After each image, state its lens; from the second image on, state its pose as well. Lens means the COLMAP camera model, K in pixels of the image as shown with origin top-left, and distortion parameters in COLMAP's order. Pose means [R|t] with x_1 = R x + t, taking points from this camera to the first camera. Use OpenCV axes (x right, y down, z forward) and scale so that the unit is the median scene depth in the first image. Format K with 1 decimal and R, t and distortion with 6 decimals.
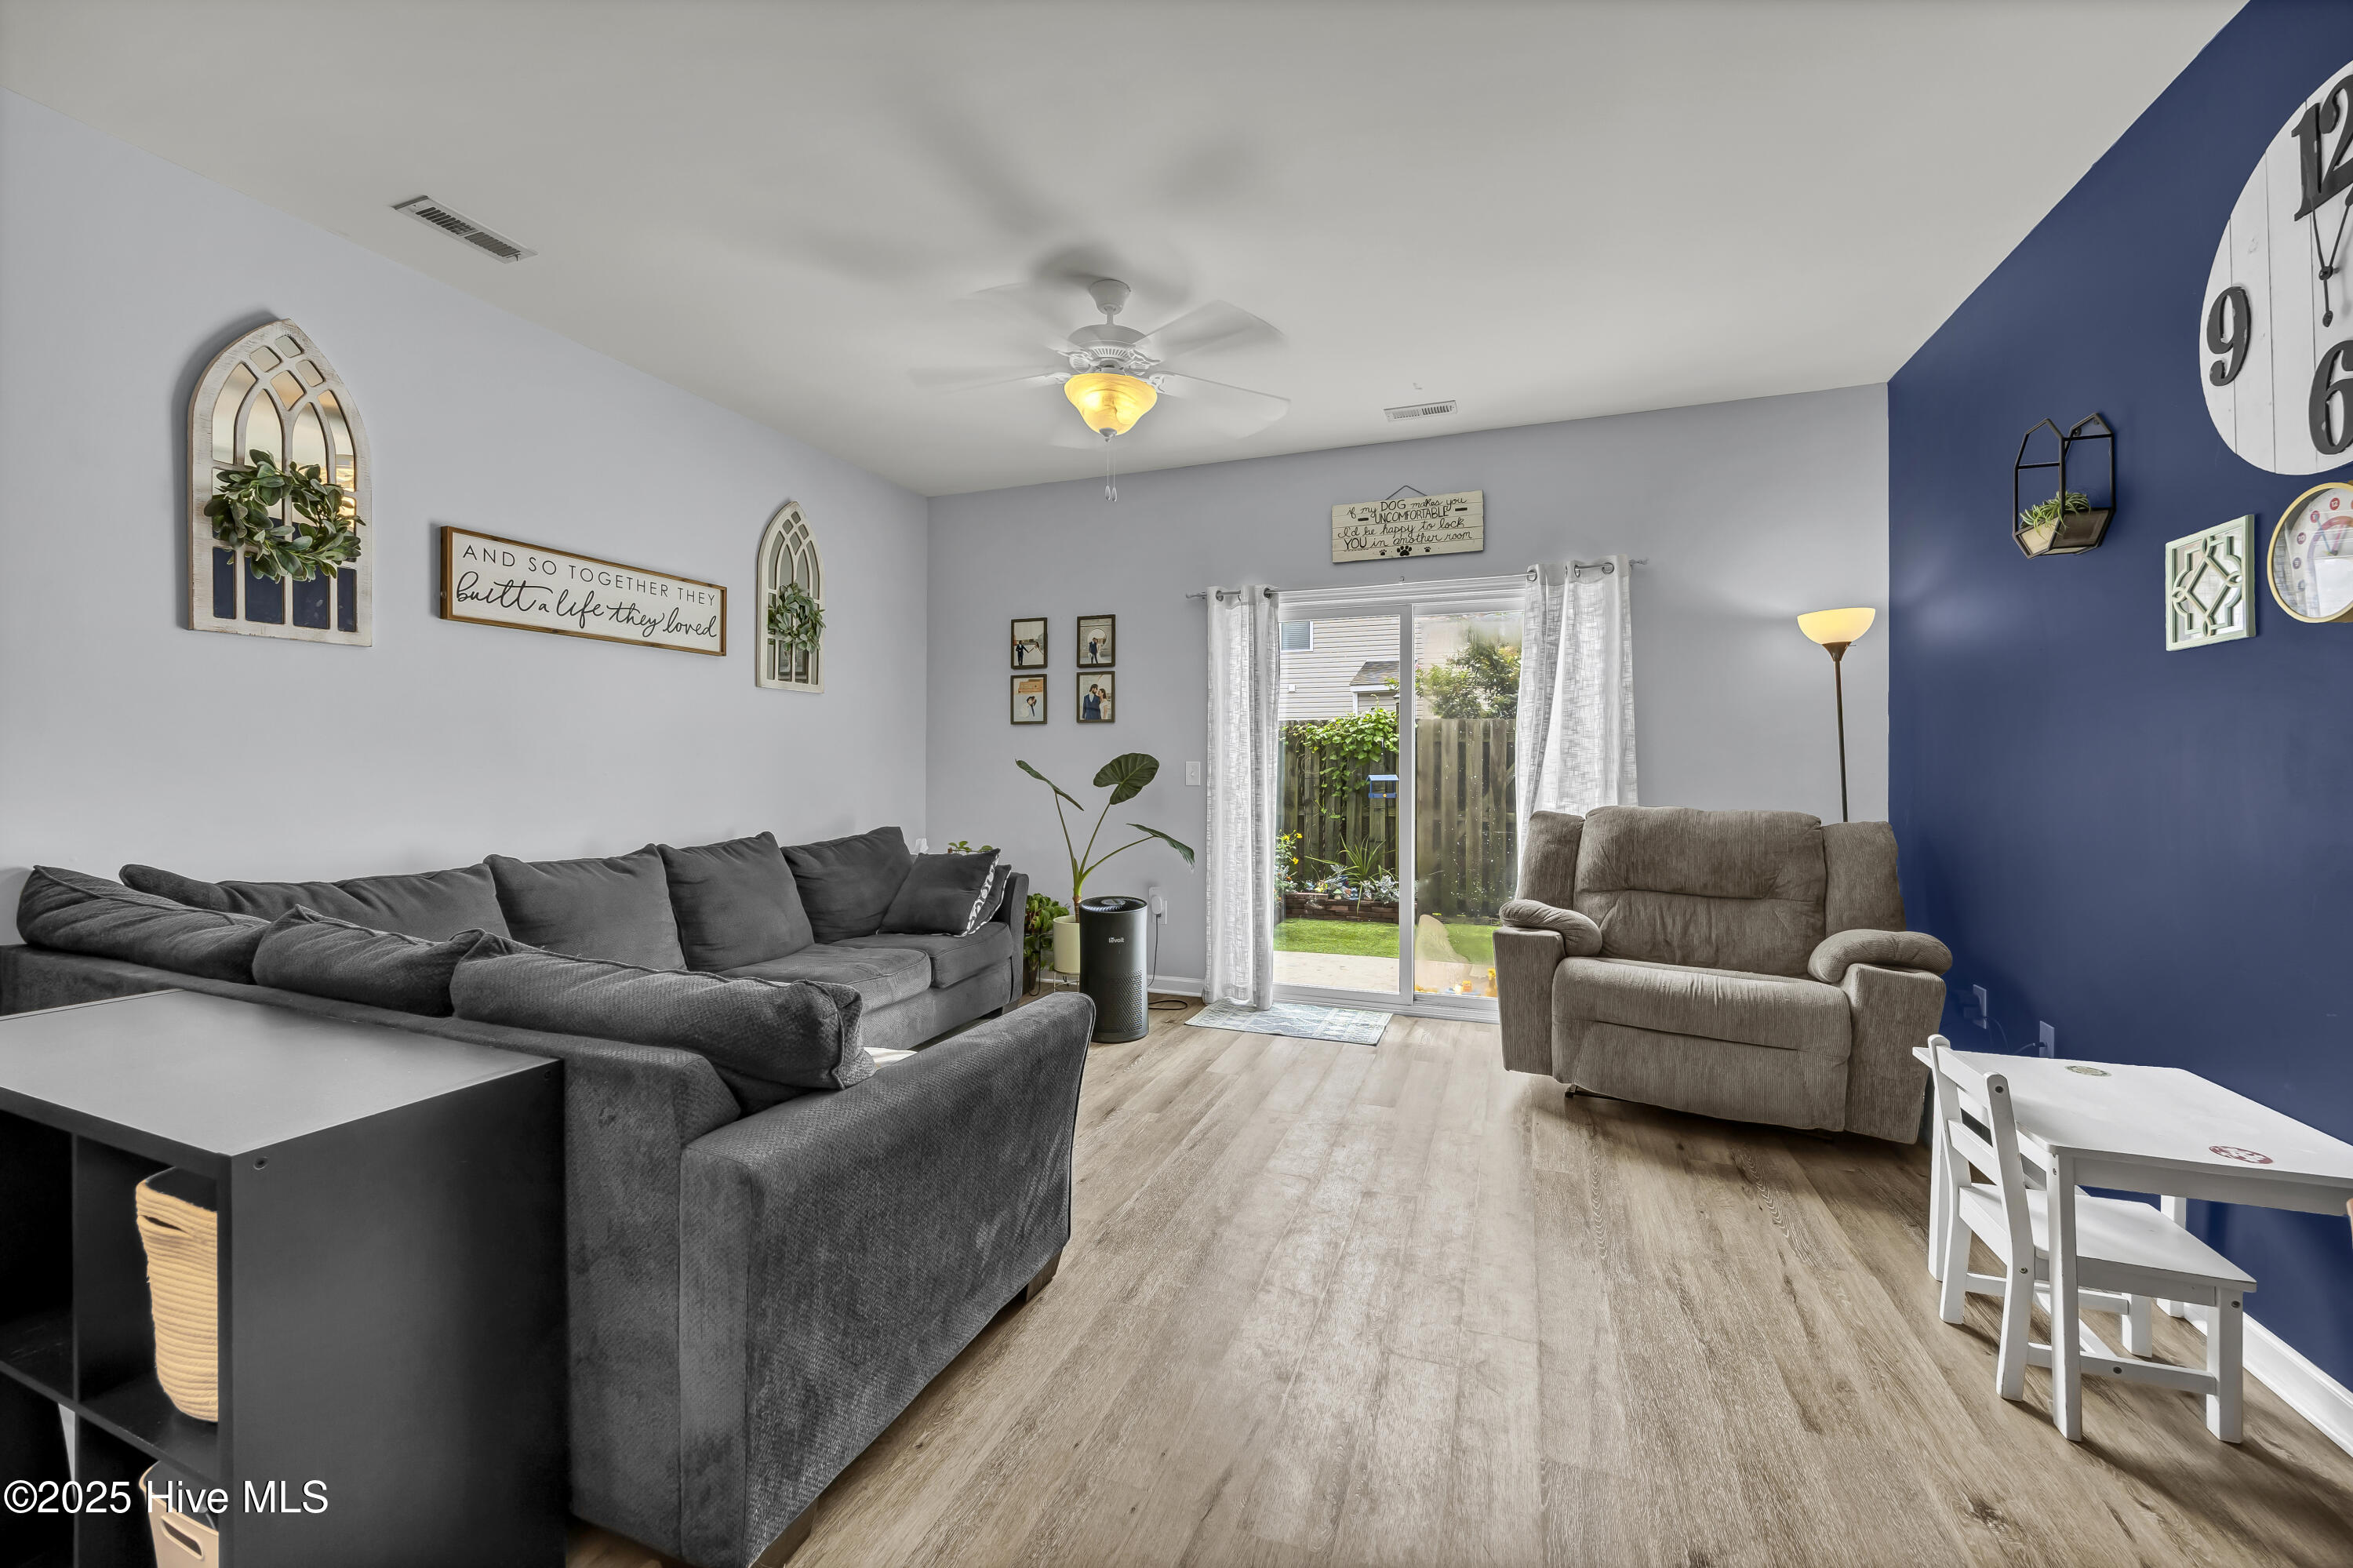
lens RADIAL K [[907.7, 0, 1182.9], [0, 907.7, 762.5], [0, 0, 1]] dist [-0.005917, 0.001049]
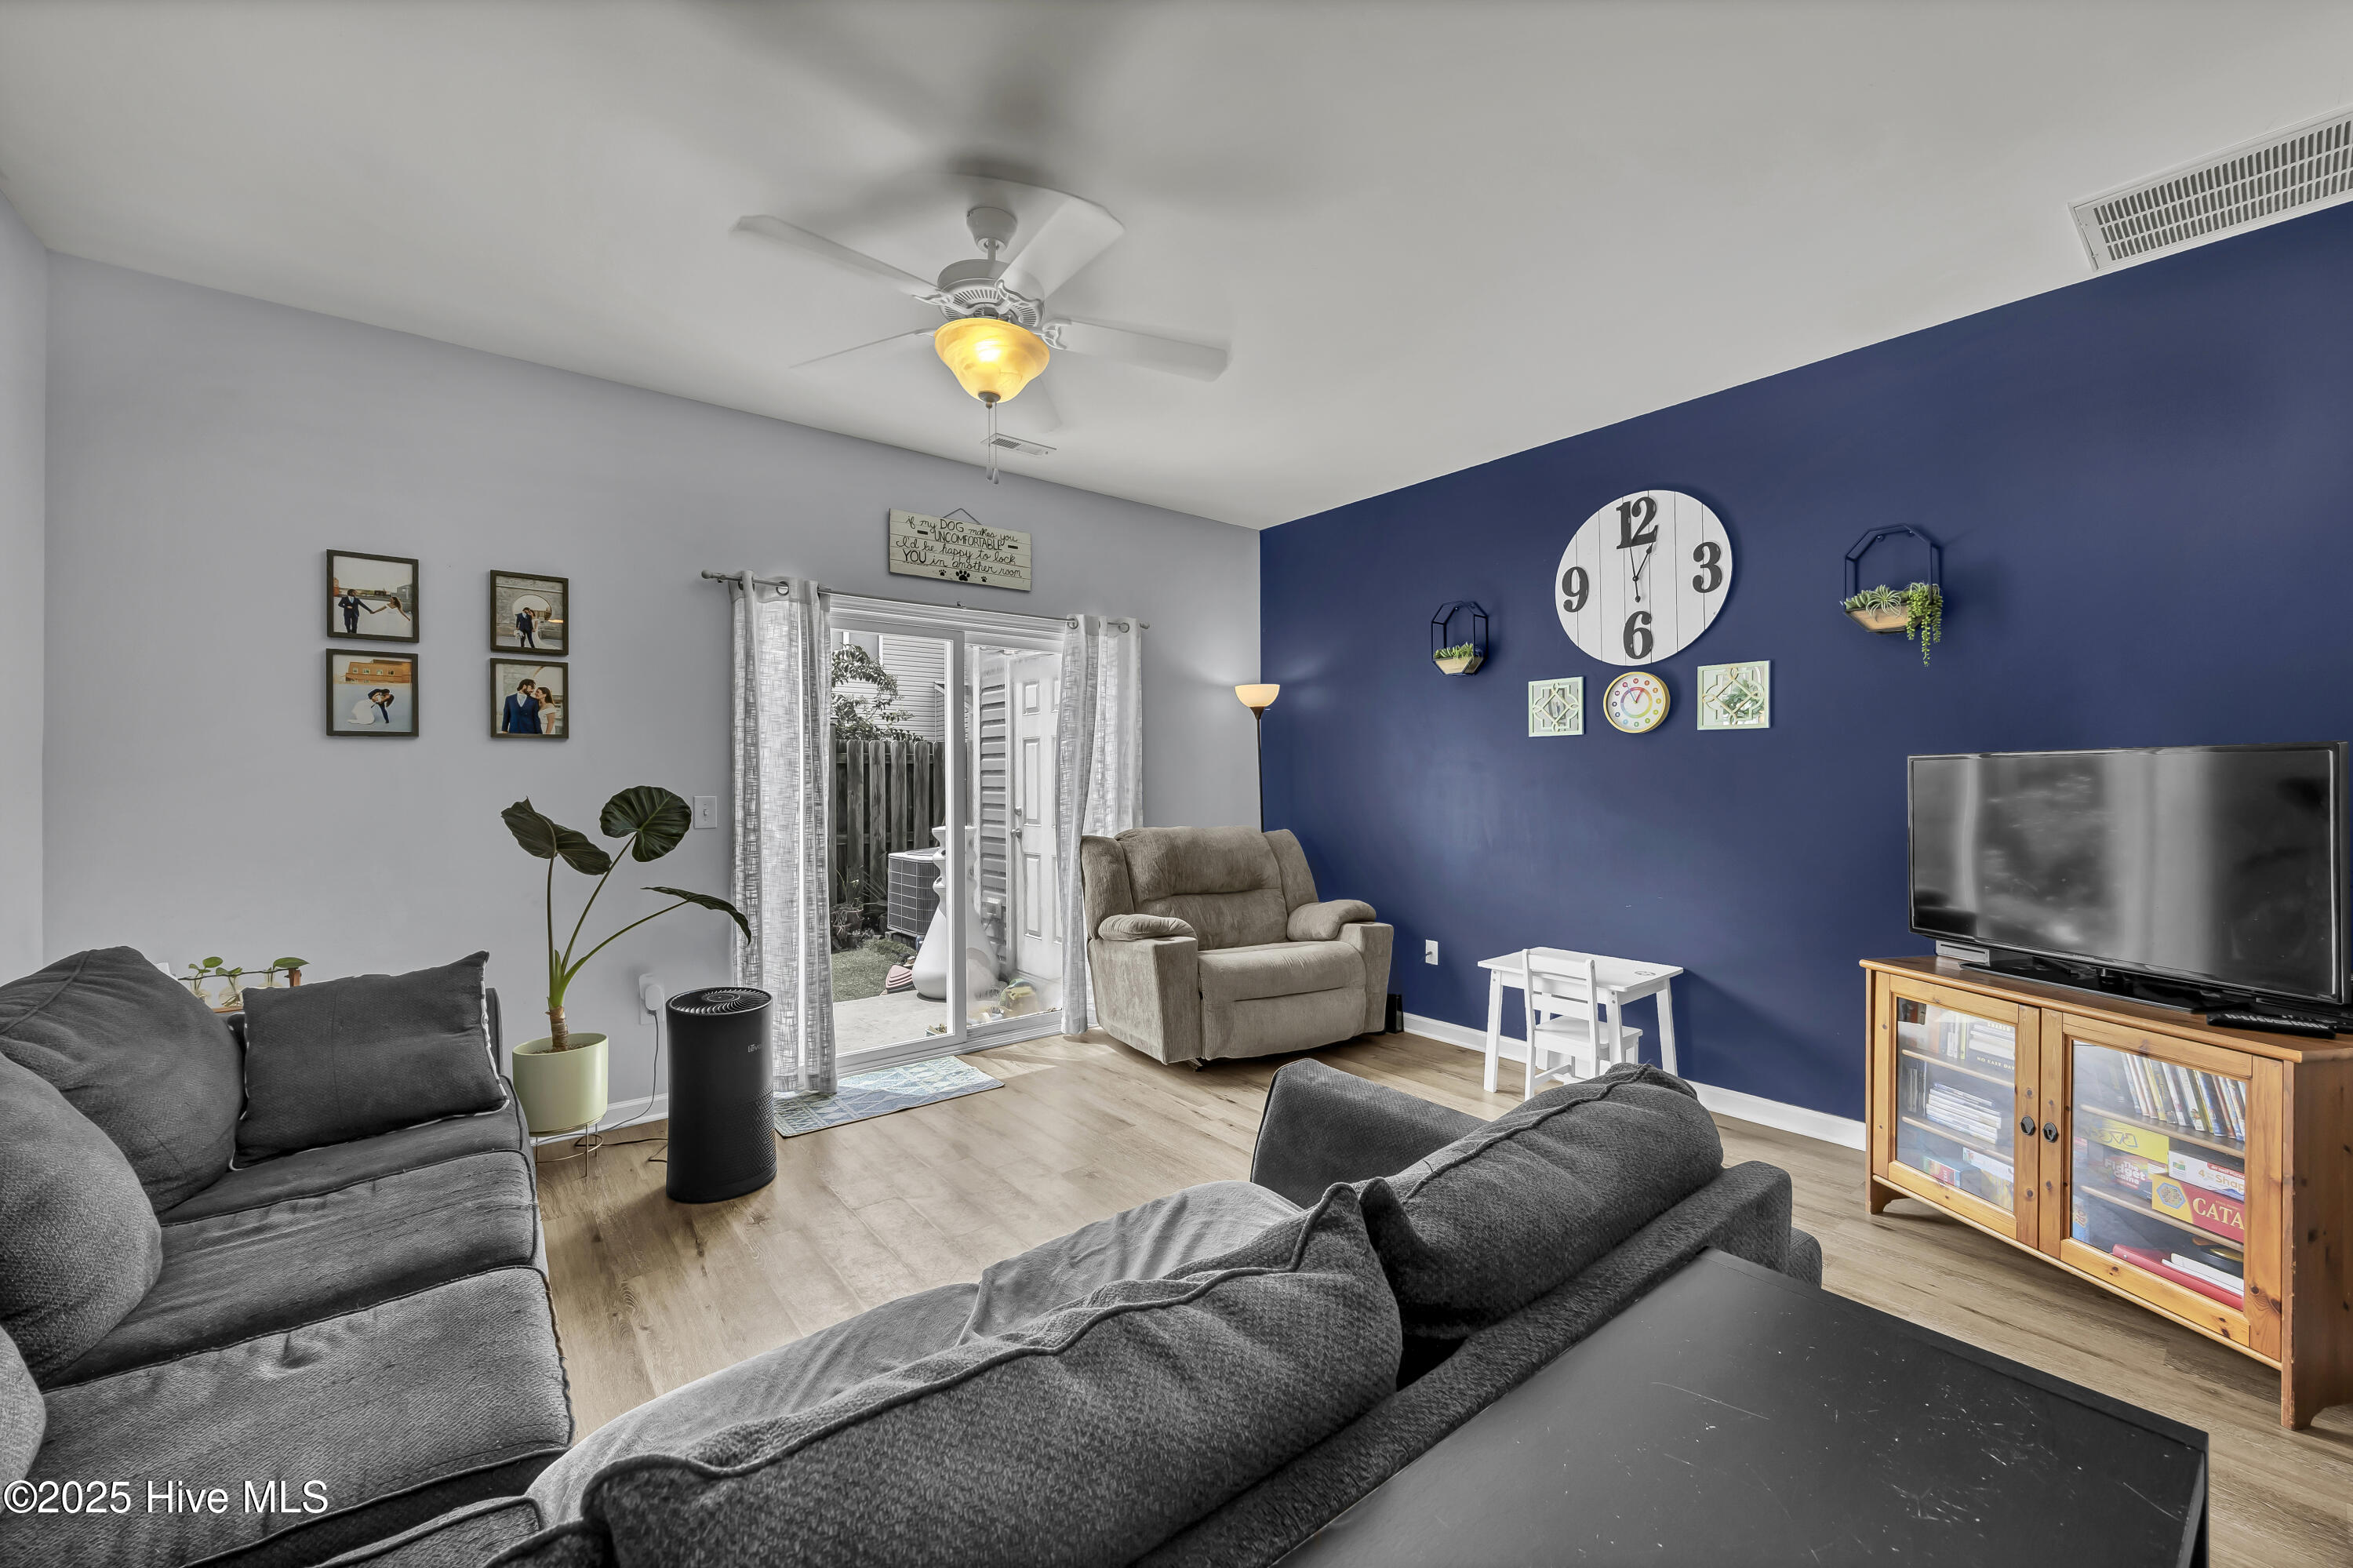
lens RADIAL K [[907.7, 0, 1173.6], [0, 907.7, 778.9], [0, 0, 1]] dist [-0.005917, 0.001049]
pose [[0.512605, -0.003597, 0.858617, -0.471769], [0.001807, 0.999994, 0.003110, -0.018409], [-0.858623, -0.000043, 0.512608, 0.305676]]
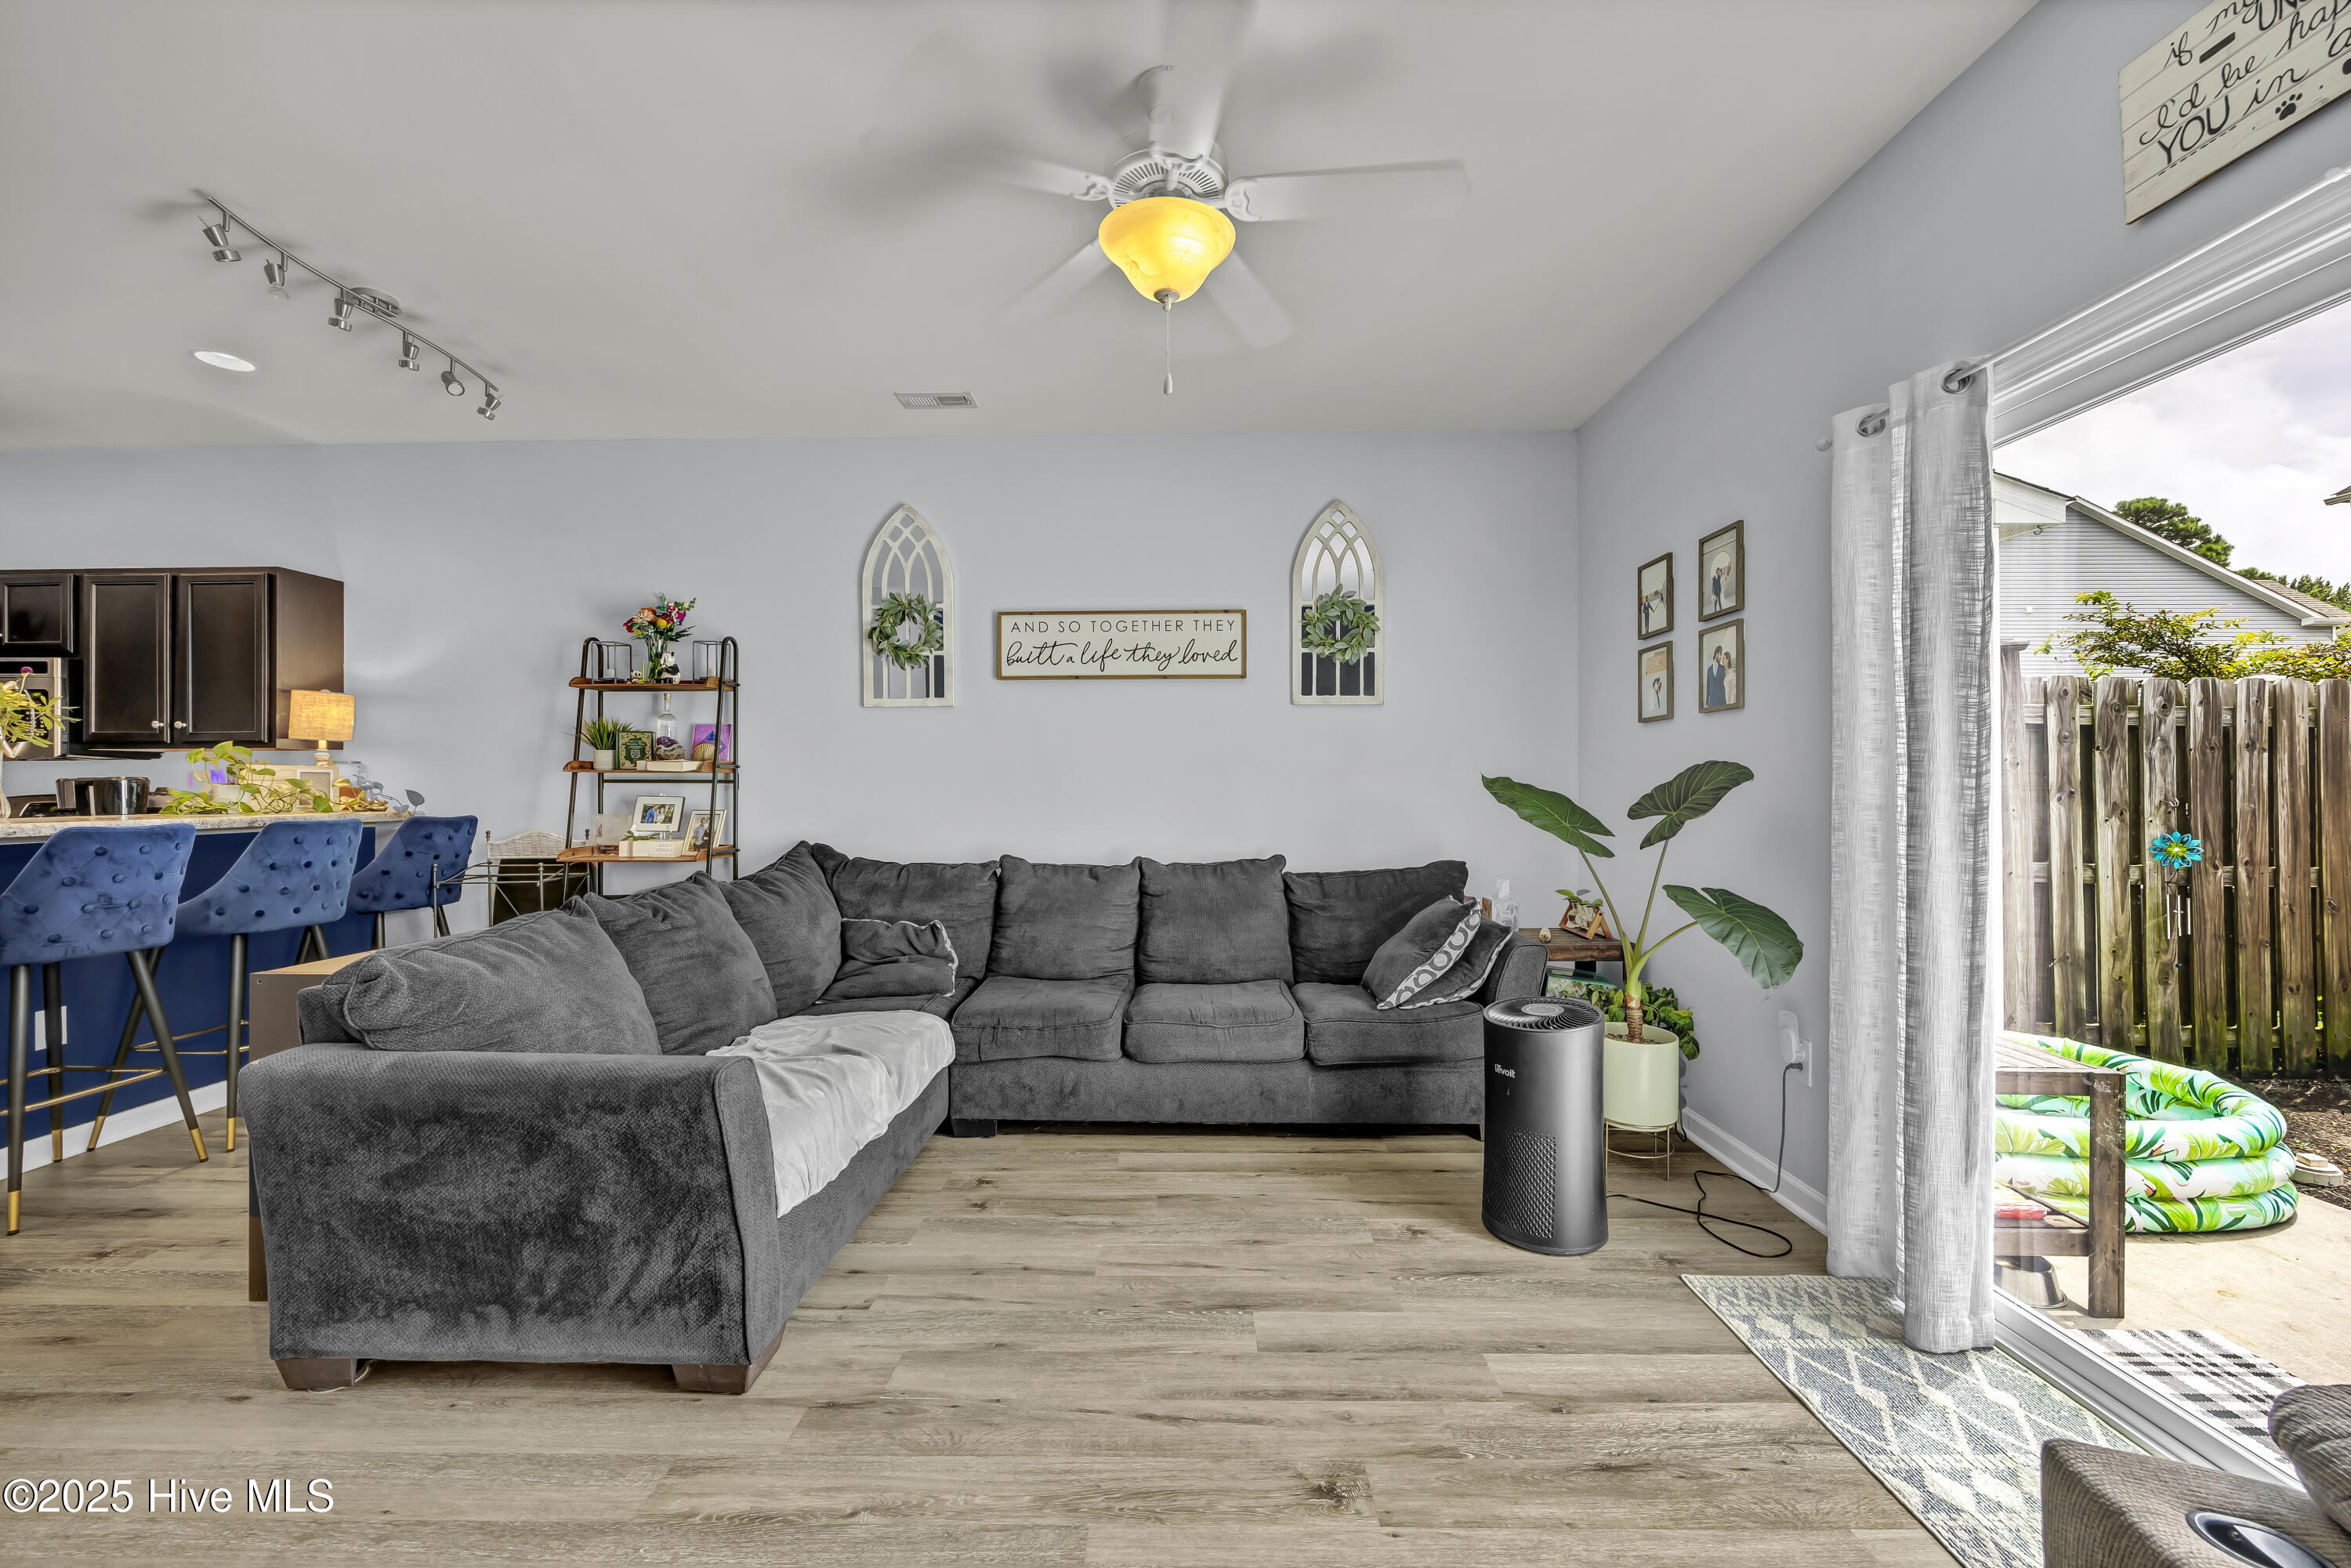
lens RADIAL K [[906.9, 0, 1169.6], [0, 906.9, 779.0], [0, 0, 1]] dist [-0.005917, 0.001049]
pose [[0.338348, -0.009538, -0.940973, 0.380255], [0.007057, 0.999946, -0.007598, 0.002642], [0.940995, -0.004070, 0.338397, 0.524015]]
